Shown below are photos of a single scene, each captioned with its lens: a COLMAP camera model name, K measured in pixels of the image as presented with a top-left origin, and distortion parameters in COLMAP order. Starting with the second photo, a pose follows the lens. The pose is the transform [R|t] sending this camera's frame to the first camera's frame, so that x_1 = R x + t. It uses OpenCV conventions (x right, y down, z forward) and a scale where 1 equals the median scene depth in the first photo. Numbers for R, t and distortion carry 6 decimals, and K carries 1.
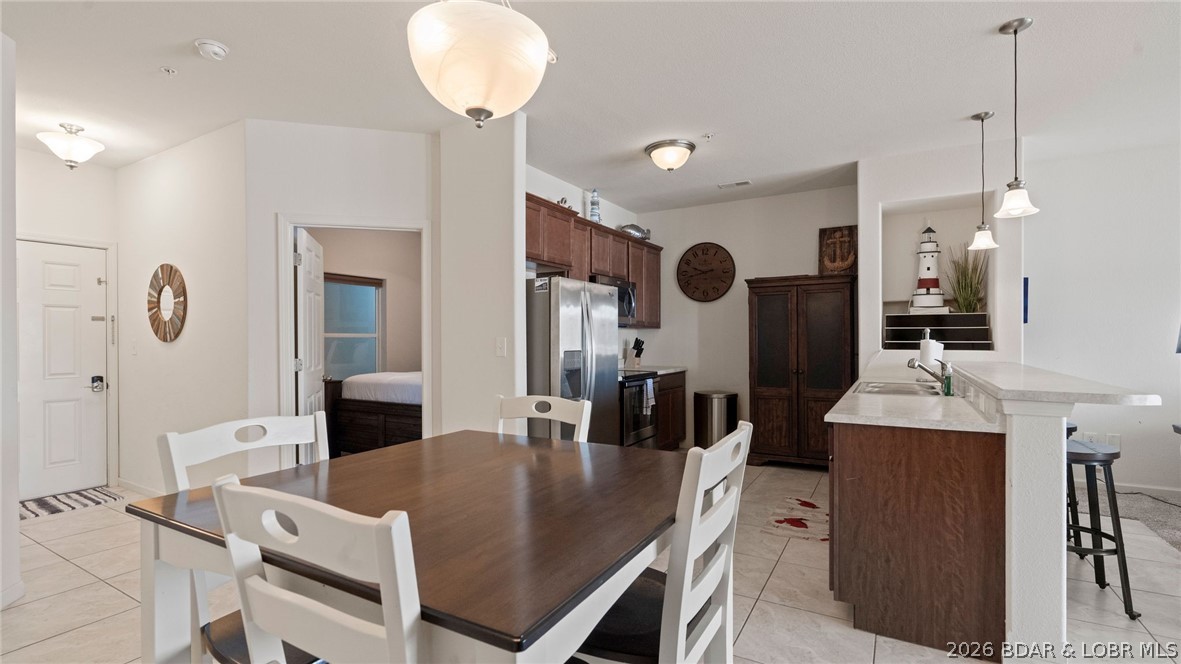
lens RADIAL K [[533.1, 0, 592.7], [0, 533.1, 338.1], [0, 0, 1]] dist [-0.011945, 0.003919]
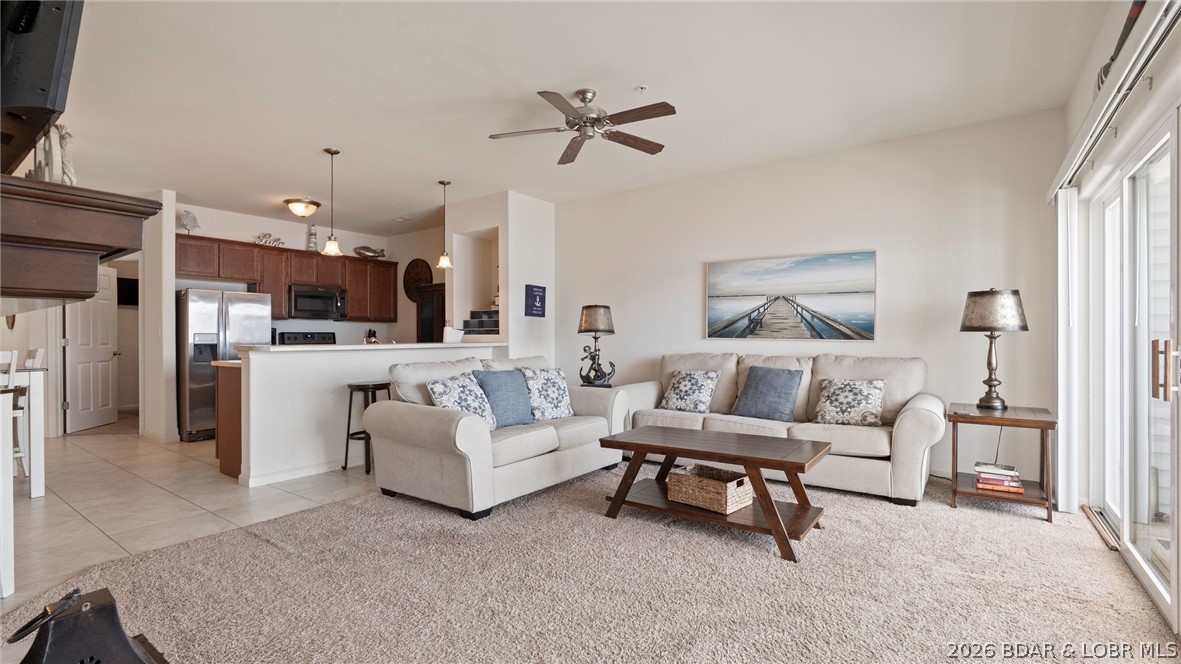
lens RADIAL K [[533.1, 0, 596.3], [0, 533.1, 339.0], [0, 0, 1]] dist [-0.011945, 0.003919]
pose [[0.994966, 0.000777, -0.100207, 1.055974], [-0.000653, 0.999999, 0.001268, 0.031042], [0.100208, -0.001196, 0.994966, -0.402366]]
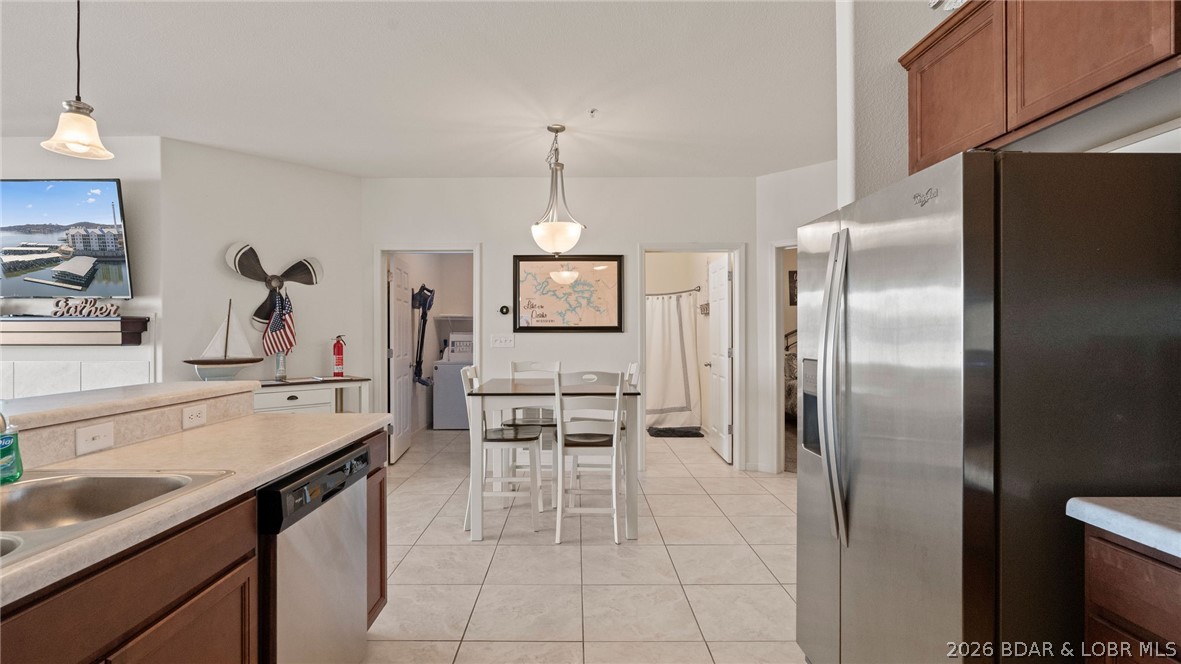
lens RADIAL K [[533.1, 0, 573.6], [0, 533.1, 335.2], [0, 0, 1]] dist [-0.011945, 0.003919]
pose [[-0.868679, 0.006087, -0.495337, 0.331204], [0.003884, 0.999977, 0.005477, -0.003296], [0.495360, 0.002834, -0.868683, 1.054584]]
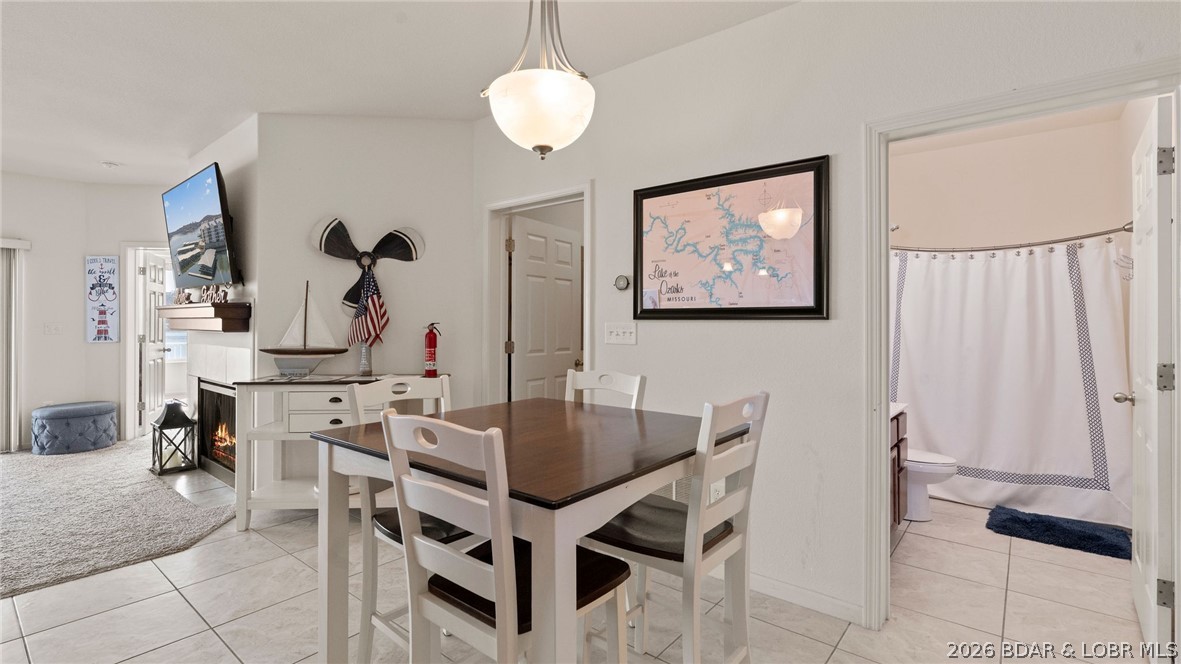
lens RADIAL K [[533.1, 0, 592.4], [0, 533.1, 321.4], [0, 0, 1]] dist [-0.011945, 0.003919]
pose [[-0.987132, 0.000400, 0.159905, -0.164122], [-0.000131, 0.999995, -0.003312, 0.001010], [-0.159905, -0.003291, -0.987127, 0.691609]]
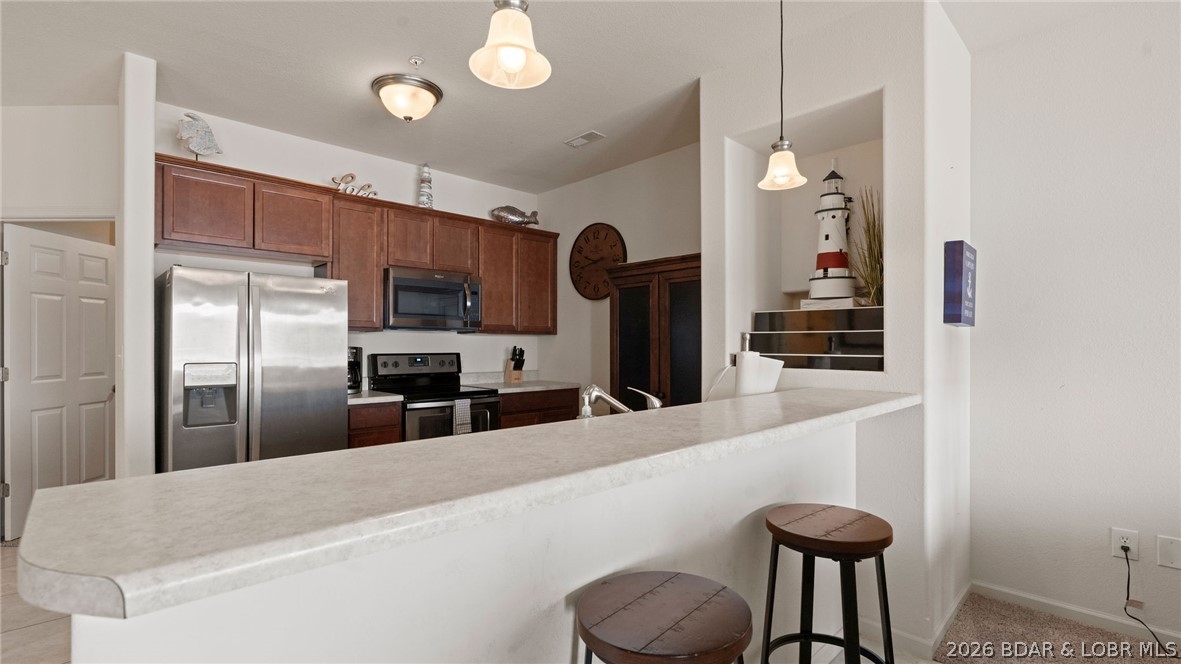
lens RADIAL K [[533.1, 0, 596.6], [0, 533.1, 345.7], [0, 0, 1]] dist [-0.011945, 0.003919]
pose [[0.963212, 0.004425, -0.268707, 0.553840], [-0.004529, 0.999990, 0.000235, -0.002585], [0.268705, 0.000990, 0.963222, 0.335894]]
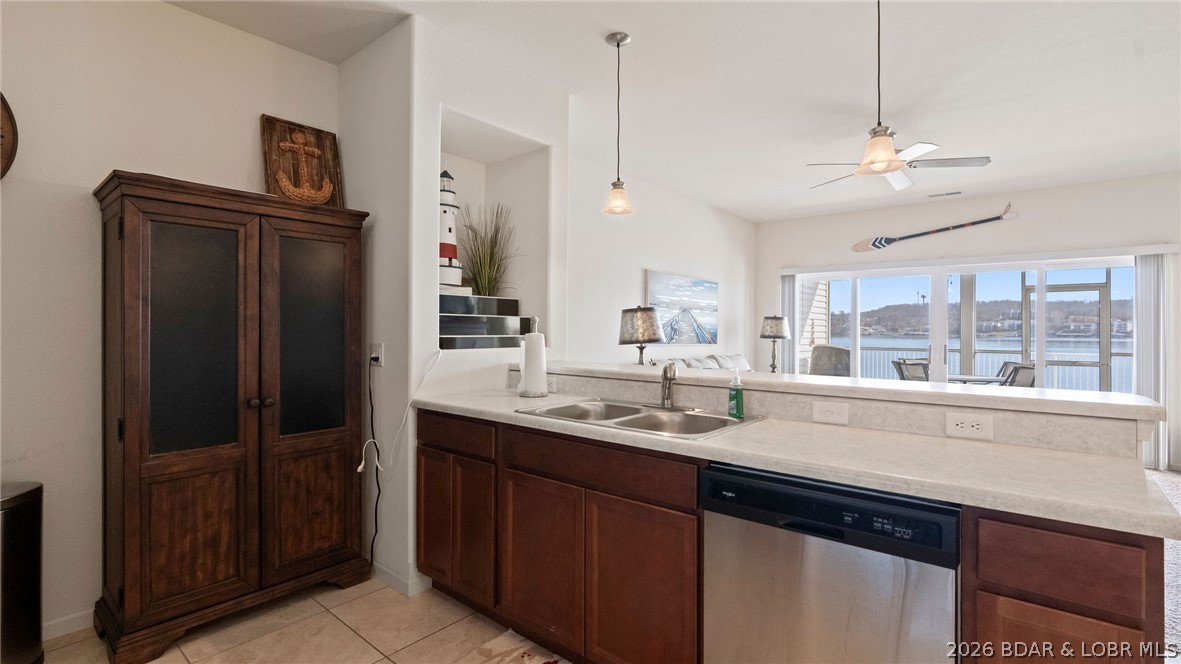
lens RADIAL K [[533.1, 0, 586.1], [0, 533.1, 329.5], [0, 0, 1]] dist [-0.011945, 0.003919]
pose [[0.182934, 0.003376, 0.983119, -0.014432], [-0.002167, 0.999993, -0.003031, 0.000178], [-0.983123, -0.001576, 0.182940, 0.717197]]
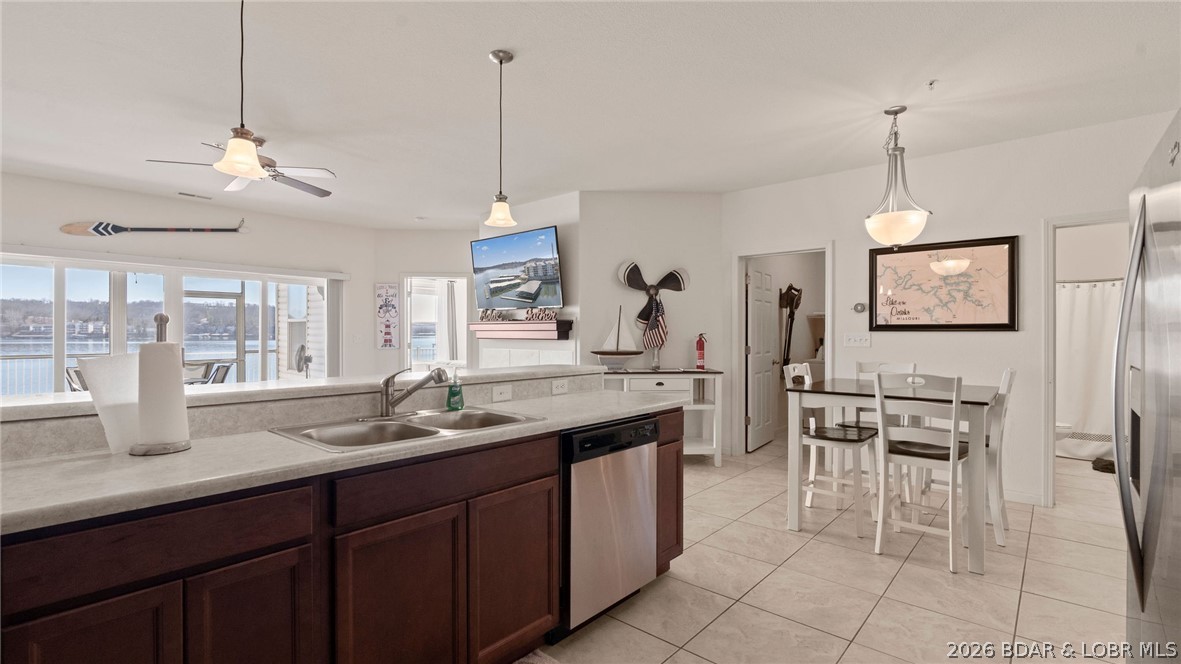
lens RADIAL K [[533.1, 0, 591.4], [0, 533.1, 335.5], [0, 0, 1]] dist [-0.011945, 0.003919]
pose [[-0.980489, 0.001346, 0.196567, 0.219998], [0.002614, 0.999977, 0.006193, -0.002794], [-0.196555, 0.006586, -0.980471, 1.157575]]
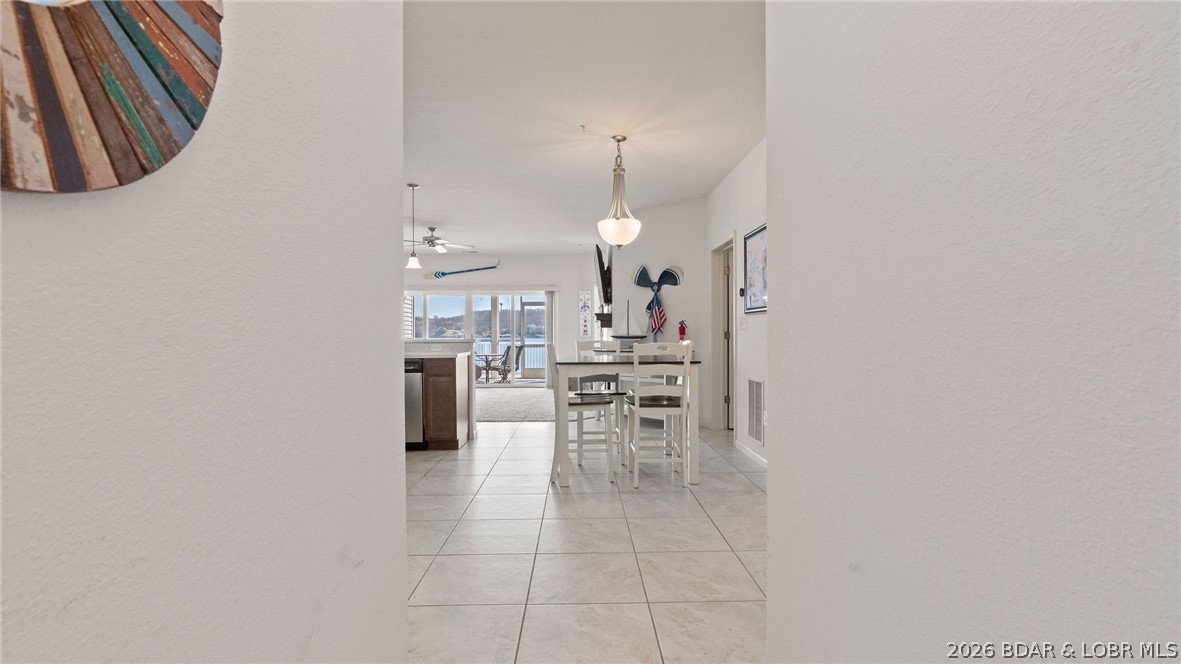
lens RADIAL K [[533.1, 0, 585.6], [0, 533.1, 335.7], [0, 0, 1]] dist [-0.011945, 0.003919]
pose [[-0.511634, 0.000756, 0.859203, -0.877597], [0.007724, 0.999963, 0.003719, 0.033416], [-0.859169, 0.008539, -0.511621, 0.866638]]
